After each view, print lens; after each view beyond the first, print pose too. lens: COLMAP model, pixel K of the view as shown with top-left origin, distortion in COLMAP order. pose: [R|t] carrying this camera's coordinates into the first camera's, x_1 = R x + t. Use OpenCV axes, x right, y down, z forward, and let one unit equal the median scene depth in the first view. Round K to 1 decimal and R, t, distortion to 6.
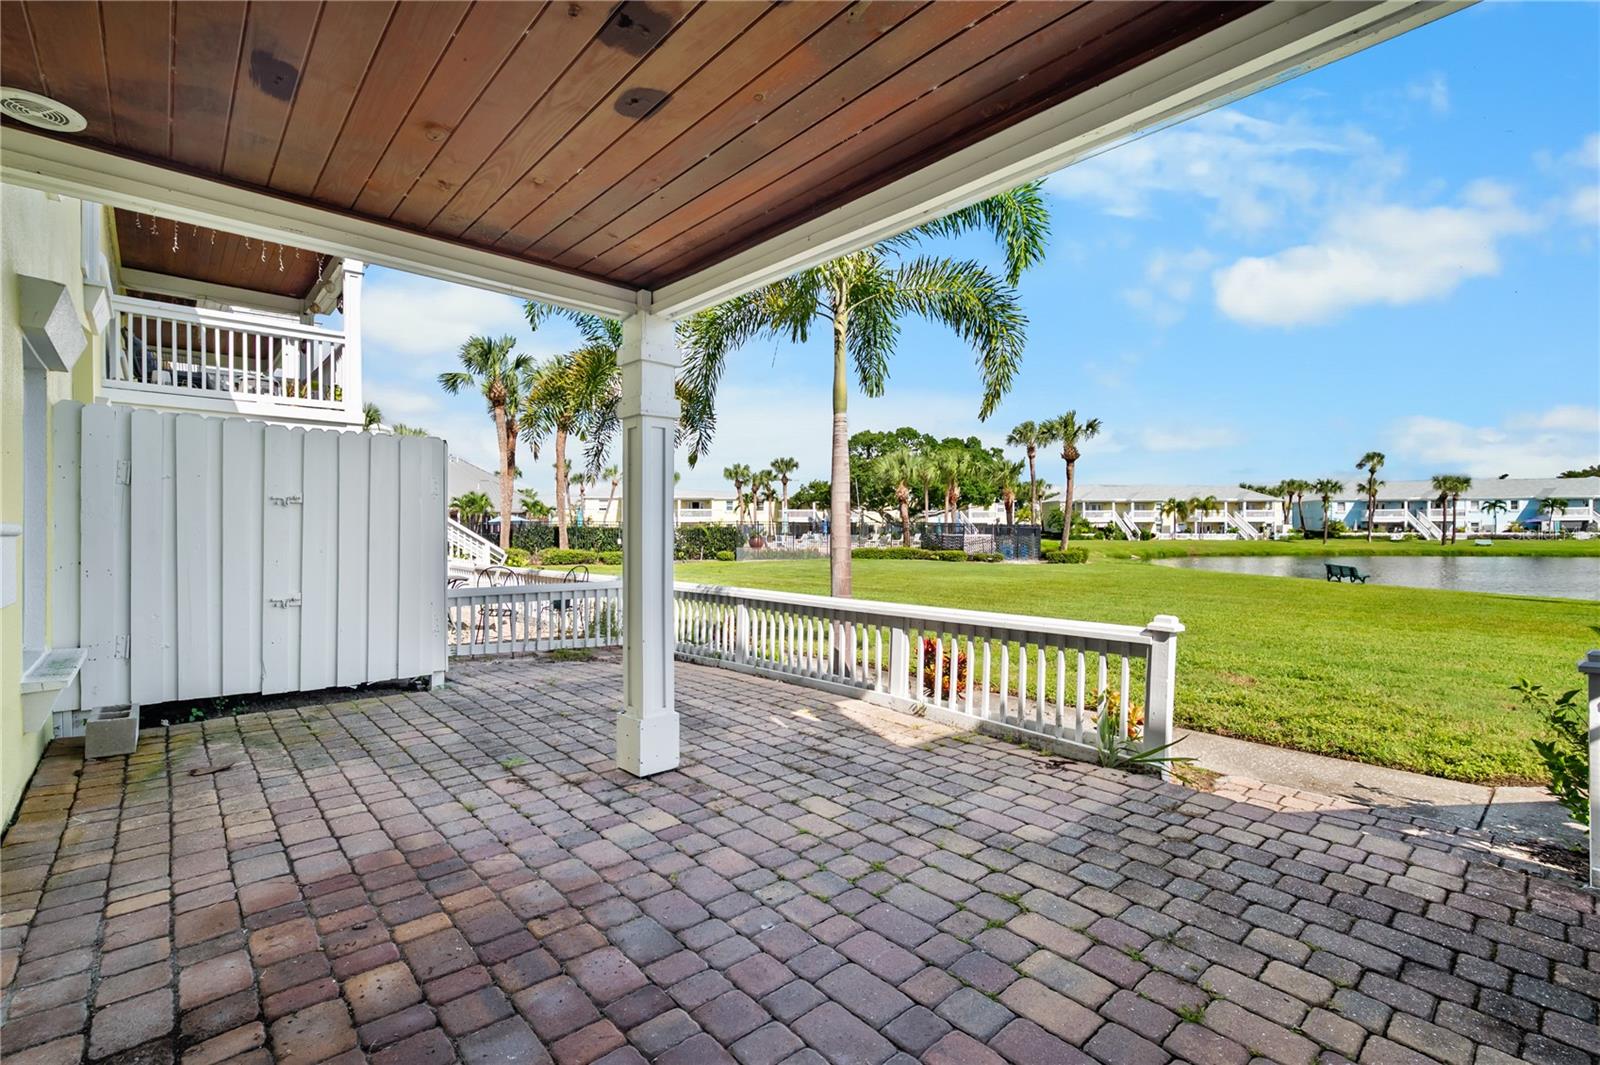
lens RADIAL K [[713.9, 0, 807.3], [0, 713.9, 535.1], [0, 0, 1]] dist [0.001931, 0.000070]
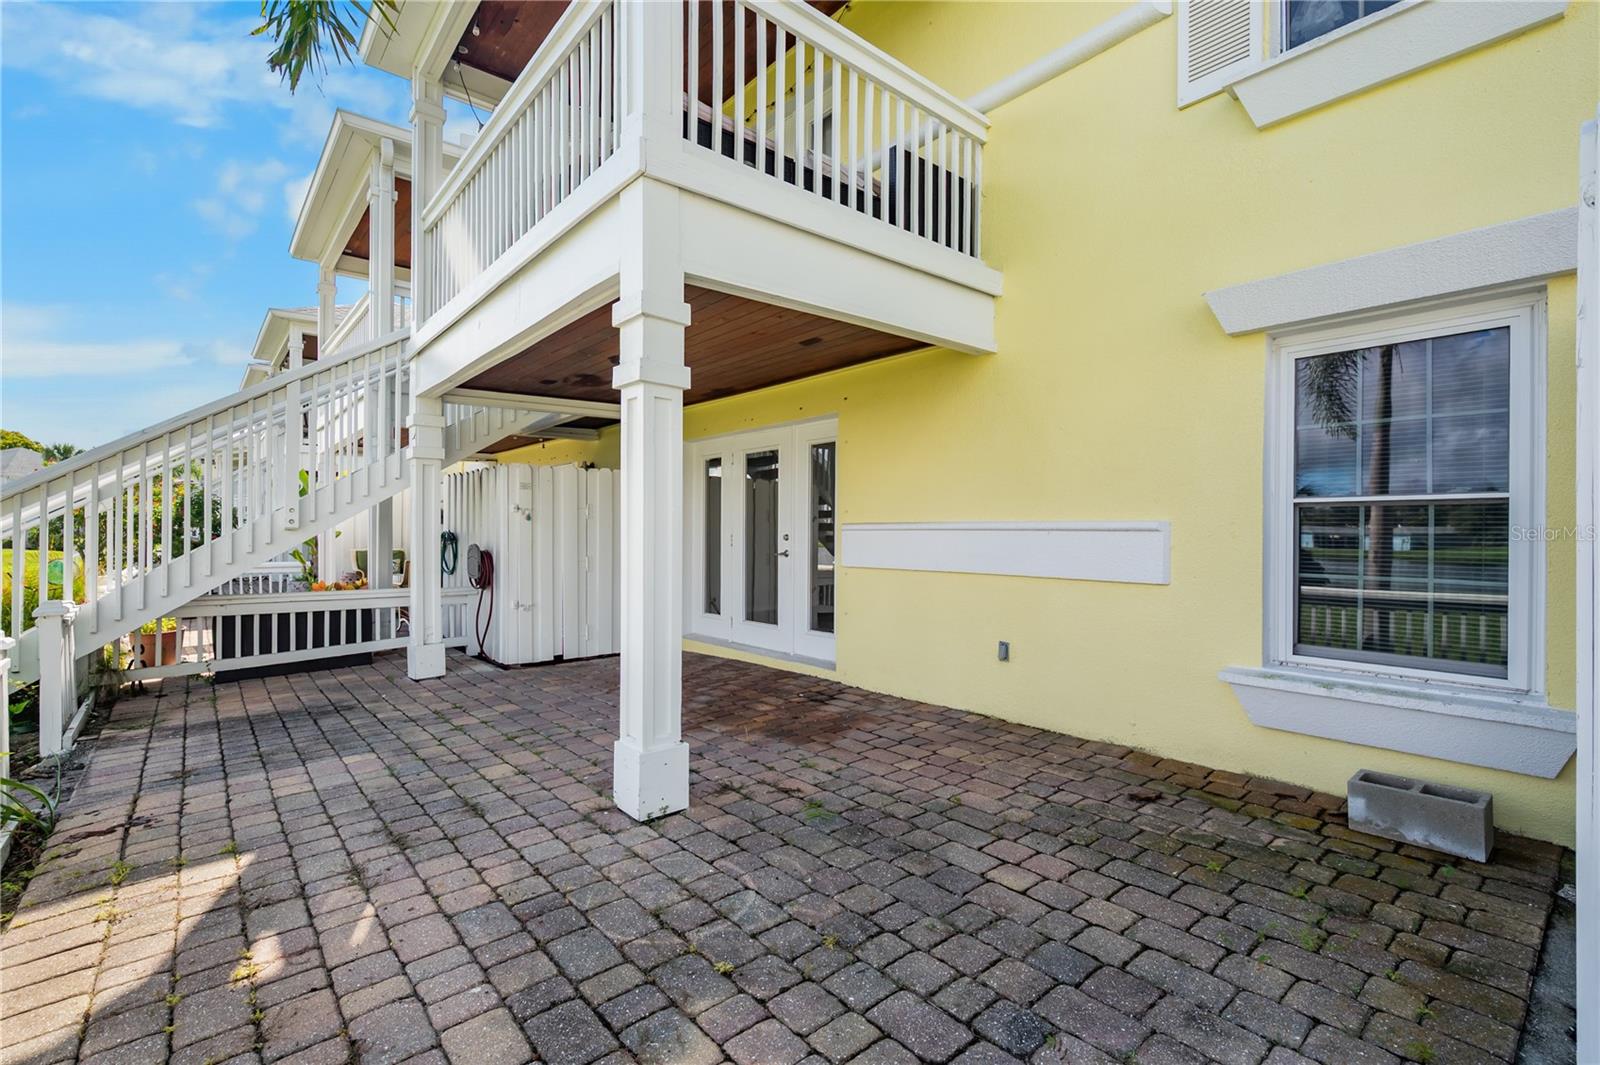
lens RADIAL K [[713.9, 0, 801.6], [0, 713.9, 535.8], [0, 0, 1]] dist [0.001931, 0.000070]
pose [[-0.999299, -0.001793, 0.037402, -0.457699], [-0.001381, 0.999938, 0.011052, -0.000565], [-0.037420, 0.010993, -0.999239, 1.942099]]
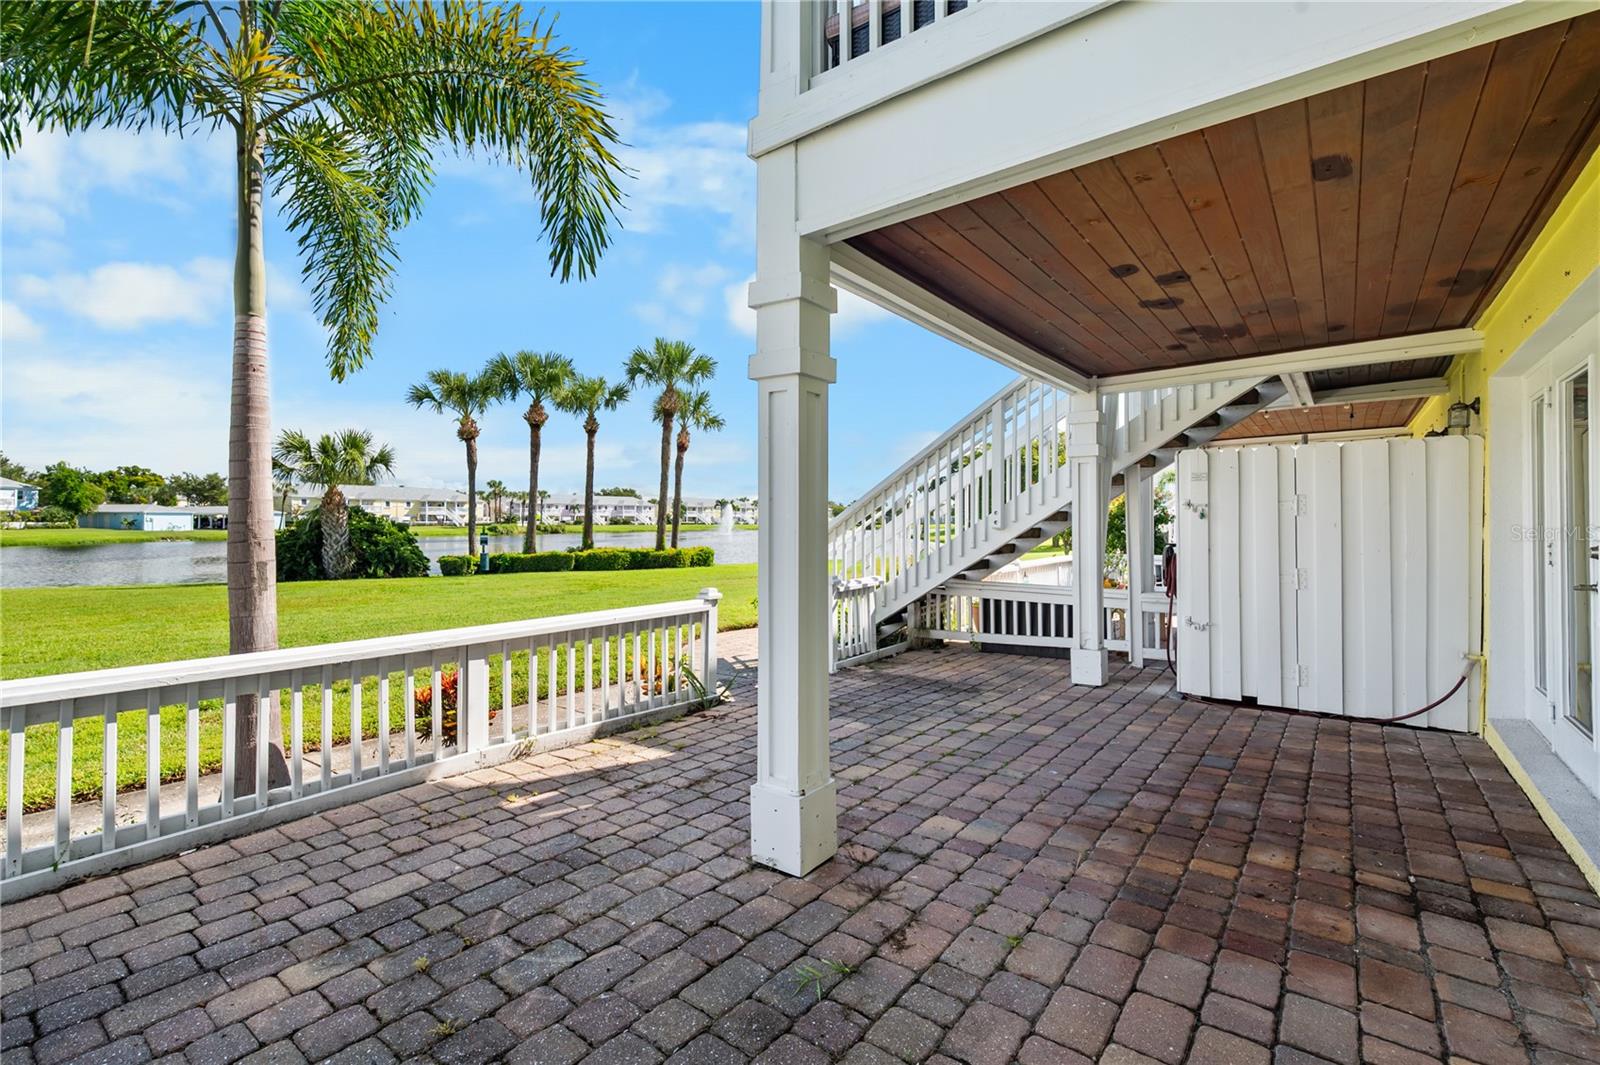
lens RADIAL K [[713.9, 0, 801.7], [0, 713.9, 513.7], [0, 0, 1]] dist [0.001931, 0.000070]
pose [[-0.181048, 0.011994, 0.983401, -1.008164], [0.005552, 0.999922, -0.011173, -0.018260], [-0.983459, 0.003437, -0.181101, 1.198001]]
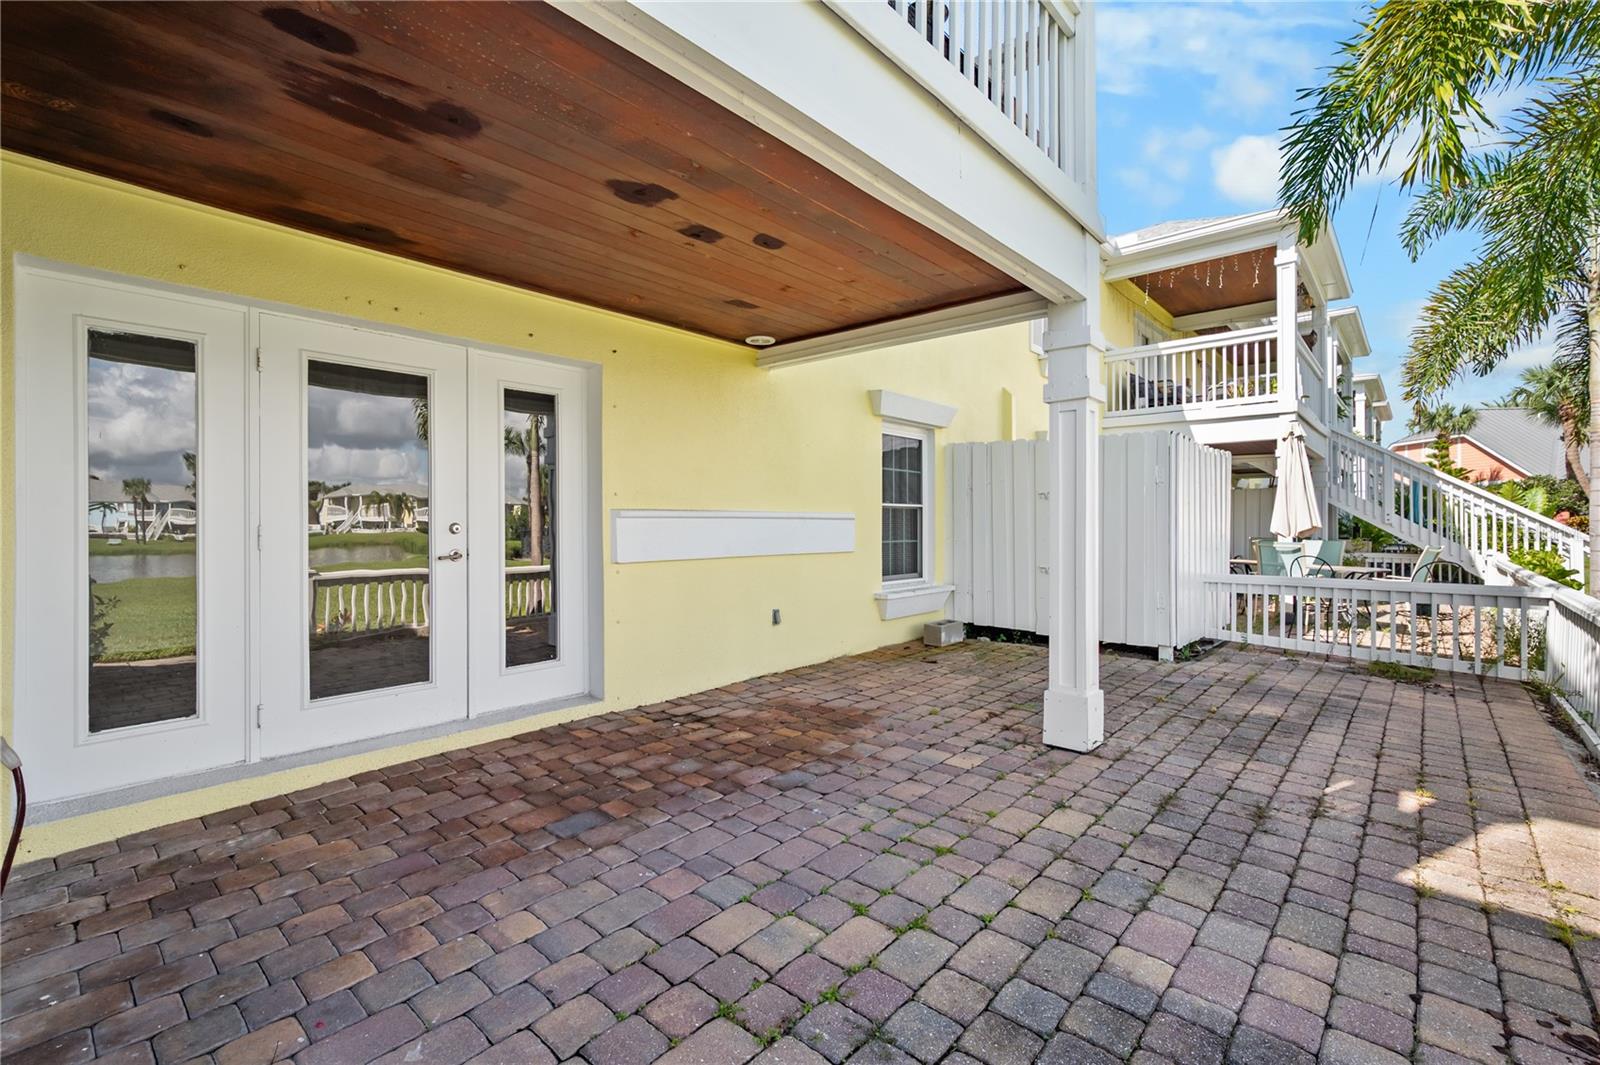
lens RADIAL K [[713.9, 0, 795.6], [0, 713.9, 524.3], [0, 0, 1]] dist [0.001931, 0.000070]
pose [[0.103748, 0.001643, -0.994602, 0.800693], [-0.004661, 0.999988, 0.001165, 0.013021], [0.994593, 0.004515, 0.103755, 0.530294]]
